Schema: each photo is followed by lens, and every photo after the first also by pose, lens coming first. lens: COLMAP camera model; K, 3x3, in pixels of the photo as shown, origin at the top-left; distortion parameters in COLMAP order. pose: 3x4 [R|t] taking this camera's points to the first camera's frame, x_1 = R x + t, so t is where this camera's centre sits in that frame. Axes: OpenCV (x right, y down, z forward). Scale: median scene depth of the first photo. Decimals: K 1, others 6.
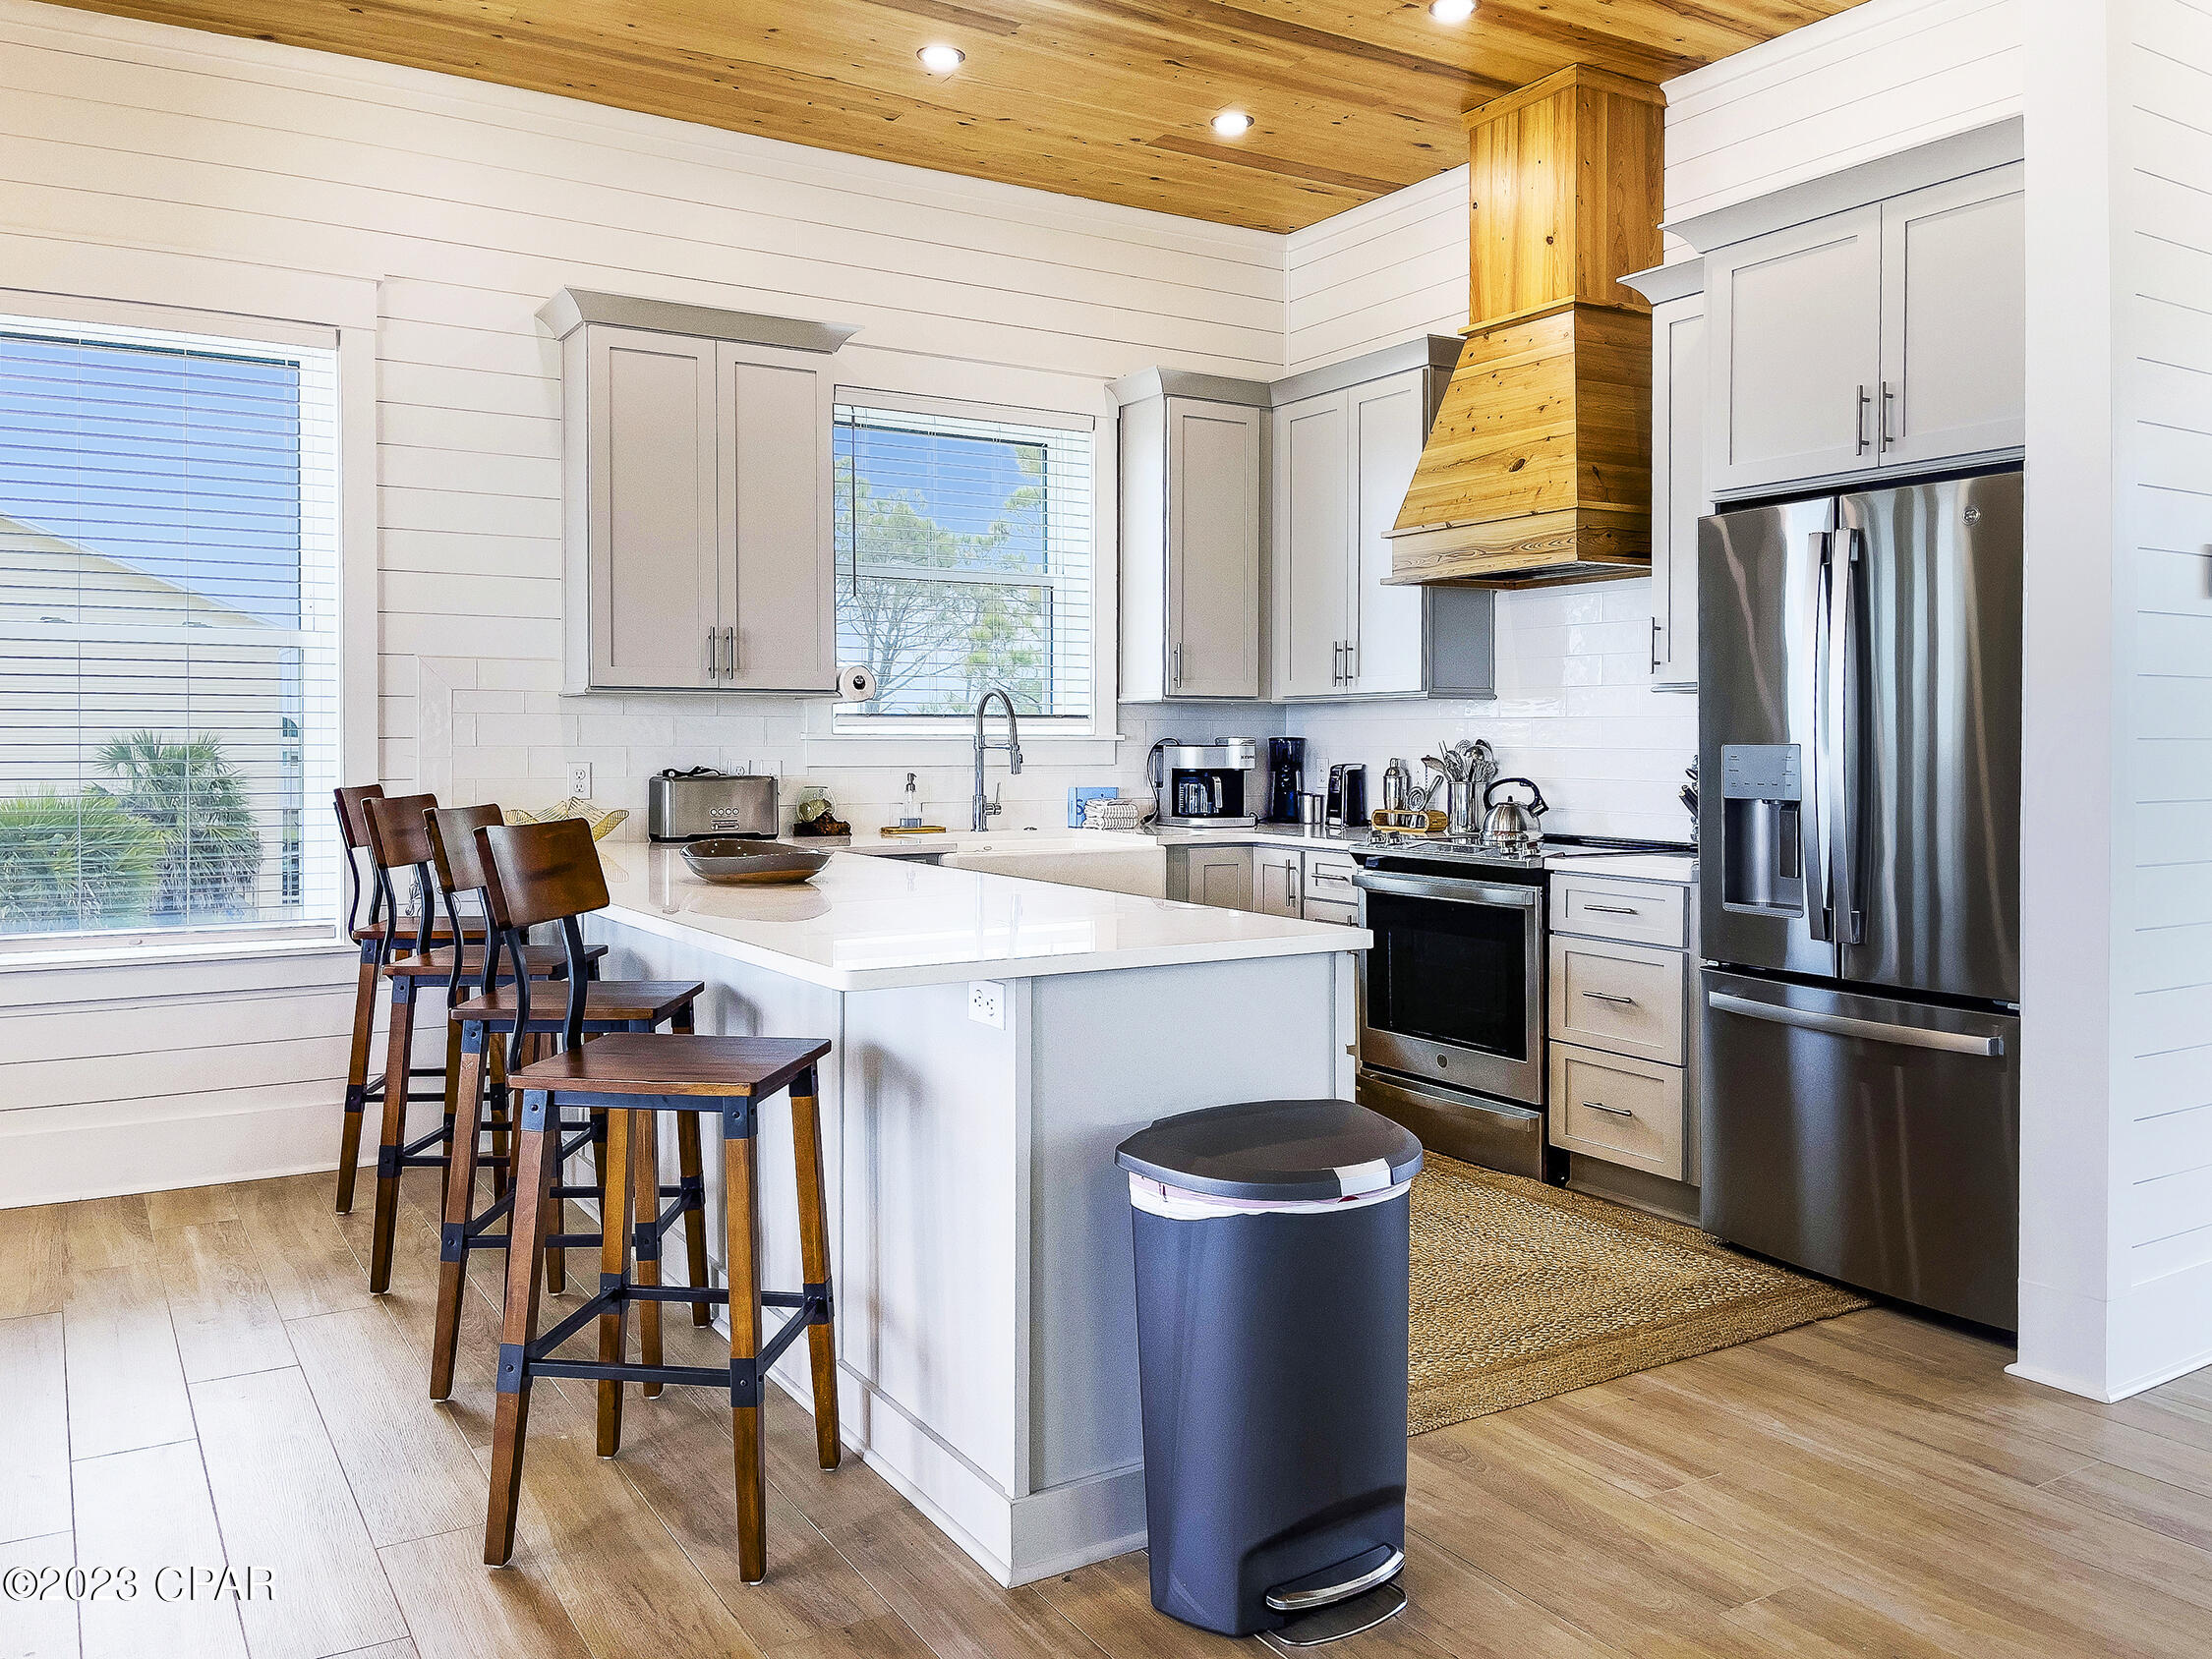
lens RADIAL K [[1761.3, 0, 1111.6], [0, 1761.3, 827.5], [0, 0, 1]] dist [0.054959, -0.011342]
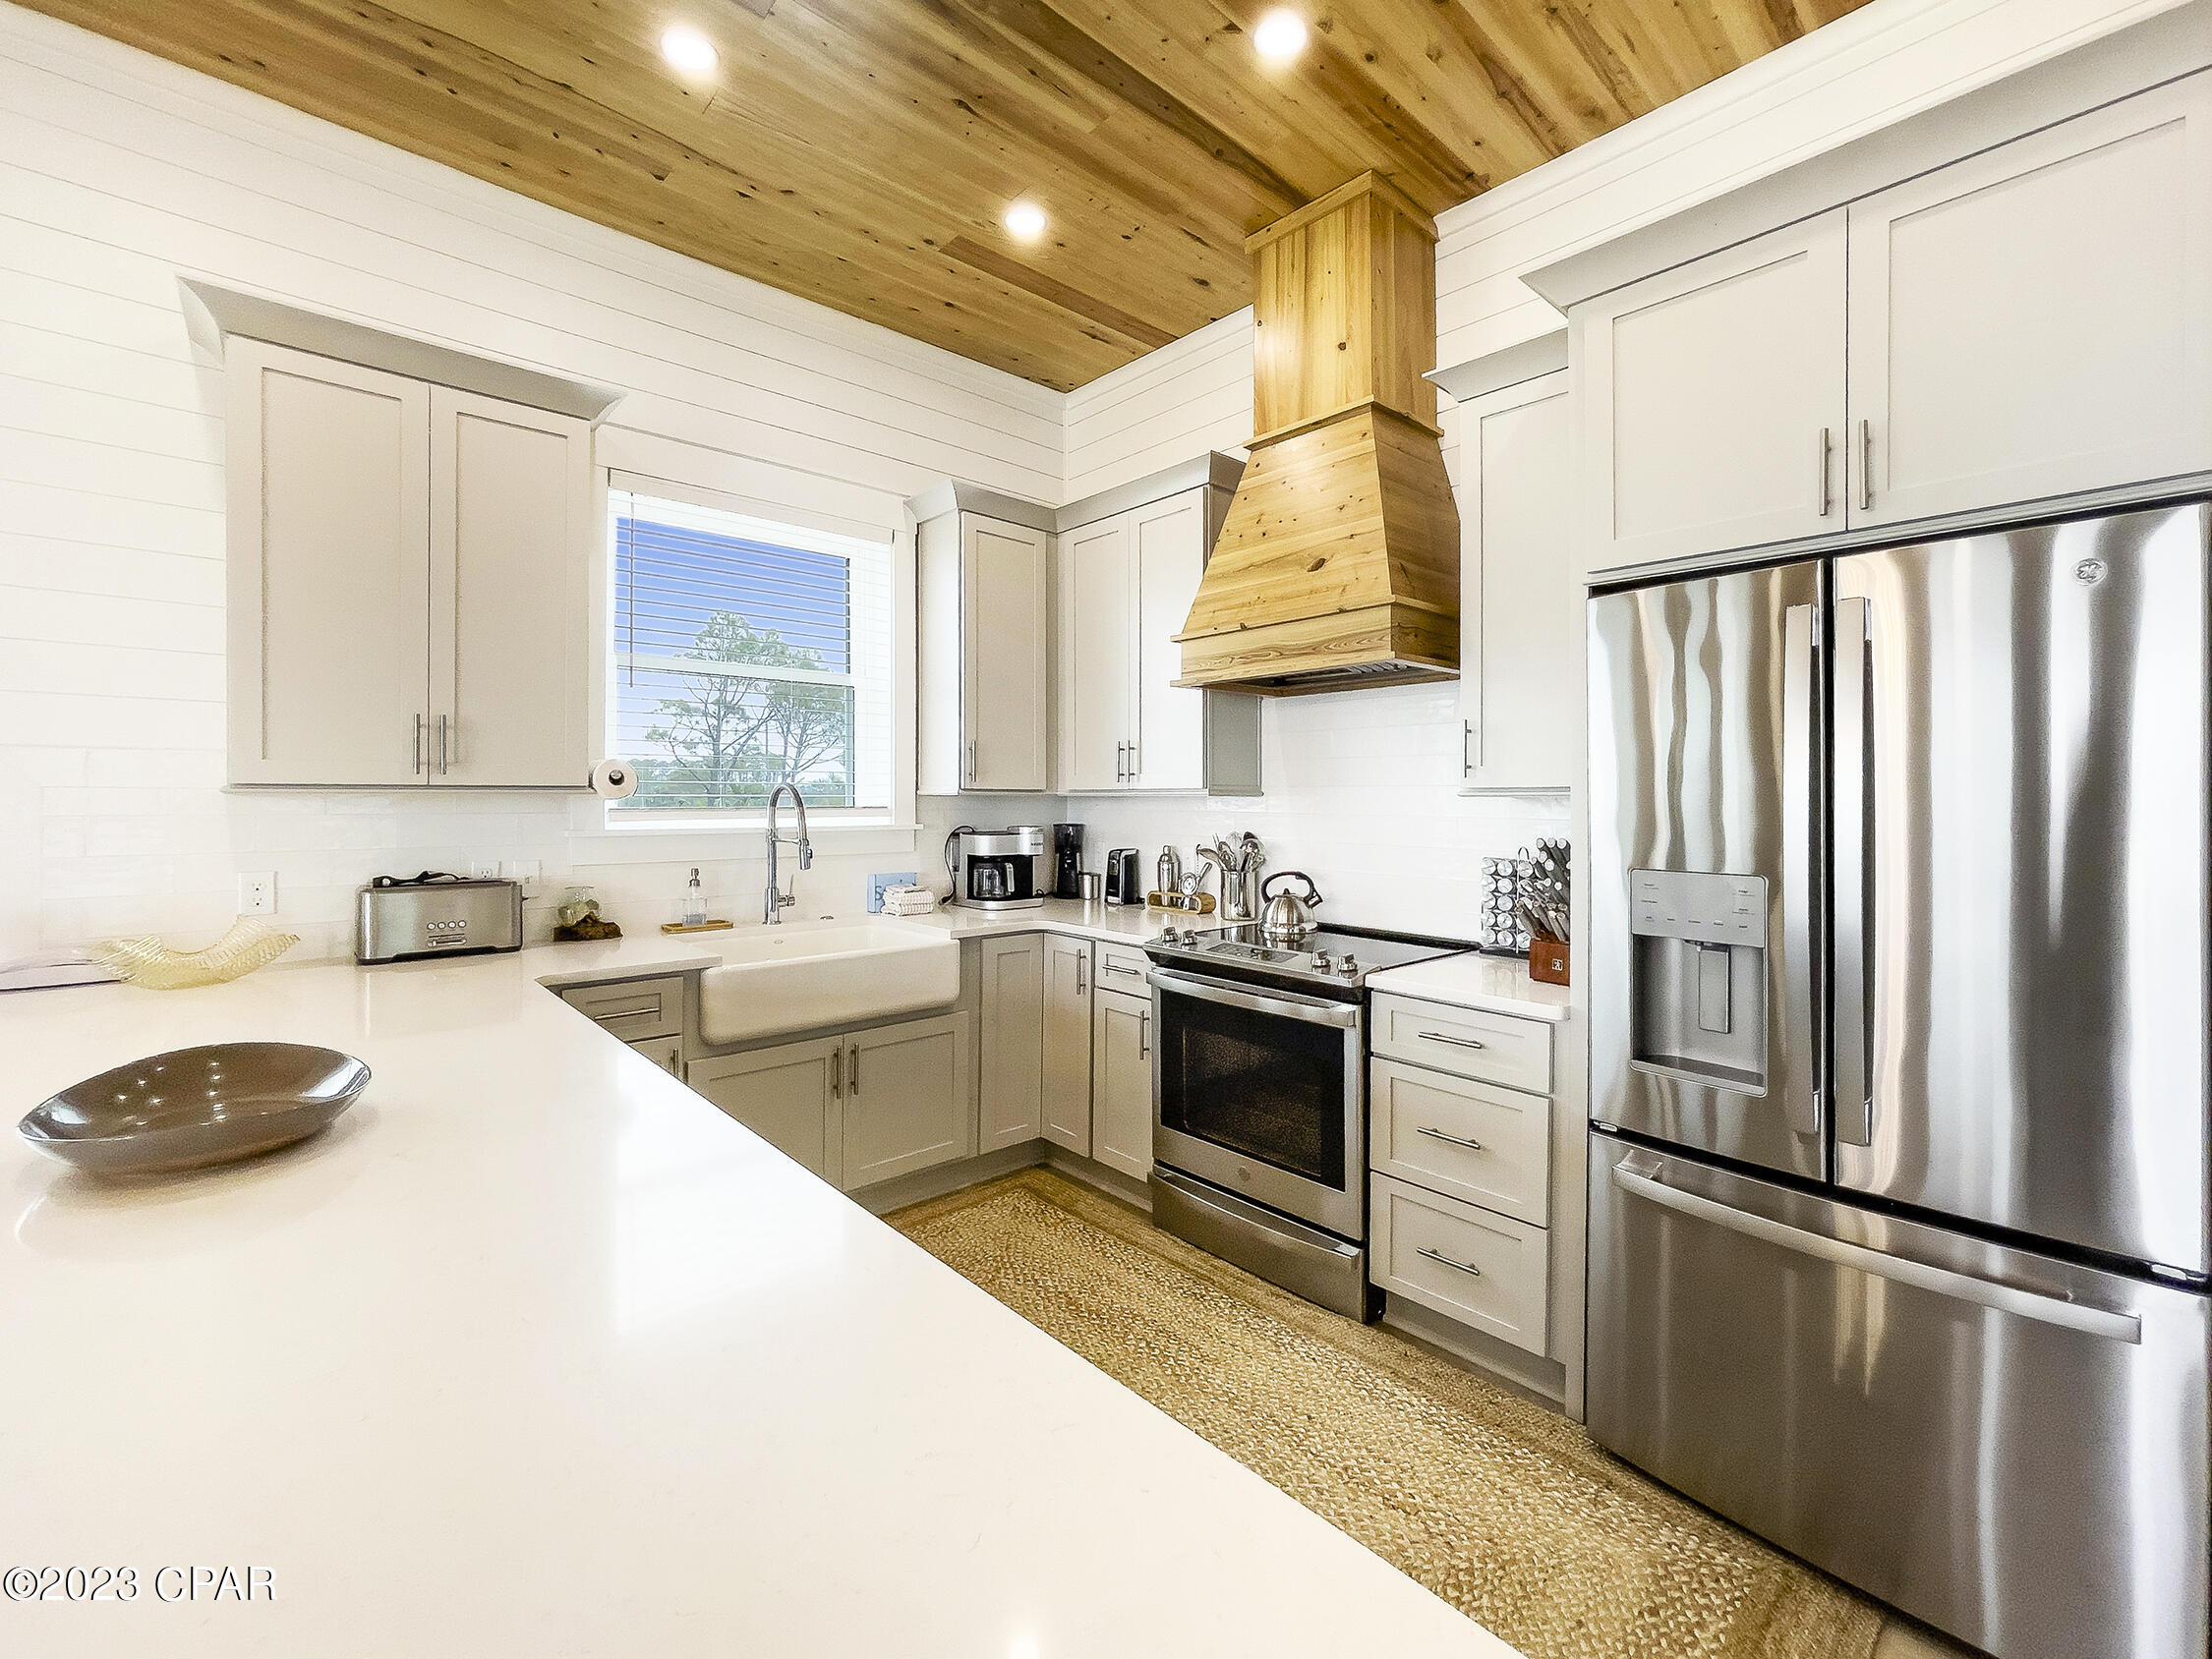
lens RADIAL K [[946.4, 0, 1103.9], [0, 946.4, 810.7], [0, 0, 1]] dist [-0.000329, -0.000610]
pose [[0.985894, 0.001906, 0.167360, 0.022853], [0.003871, 0.999408, -0.034185, -0.047277], [-0.167326, 0.034350, 0.985303, 0.474959]]
